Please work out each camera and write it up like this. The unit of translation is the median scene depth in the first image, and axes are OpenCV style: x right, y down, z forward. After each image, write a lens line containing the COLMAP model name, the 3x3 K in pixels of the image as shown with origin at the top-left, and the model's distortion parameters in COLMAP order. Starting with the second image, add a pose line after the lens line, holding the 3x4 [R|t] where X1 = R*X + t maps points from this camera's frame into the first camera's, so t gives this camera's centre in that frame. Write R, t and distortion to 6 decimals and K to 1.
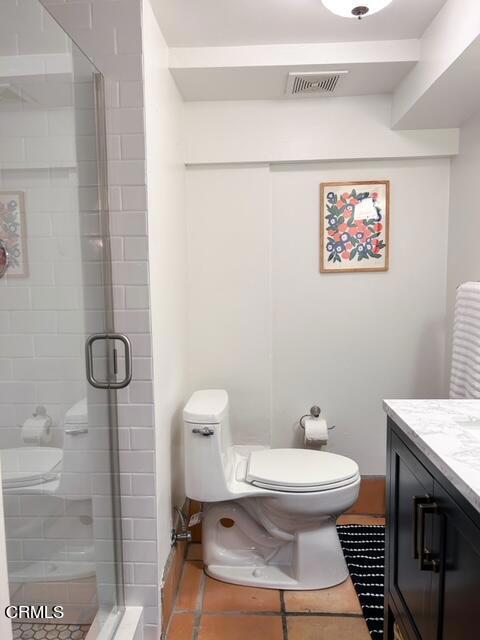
lens RADIAL K [[480.1, 0, 239.4], [0, 480.1, 319.0], [0, 0, 1]] dist [-0.013680, -0.004517]
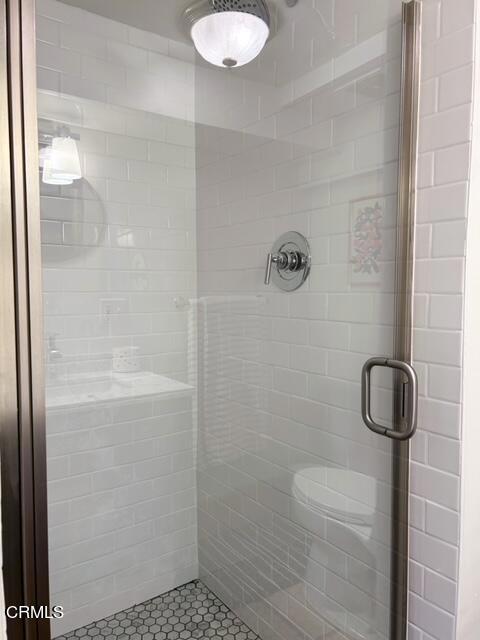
lens RADIAL K [[480.1, 0, 240.1], [0, 480.1, 320.6], [0, 0, 1]] dist [-0.013680, -0.004517]
pose [[0.607798, 0.061419, -0.791713, 0.145254], [-0.088751, 0.996012, 0.009134, -0.013239], [0.789117, 0.064714, 0.610825, 0.367854]]
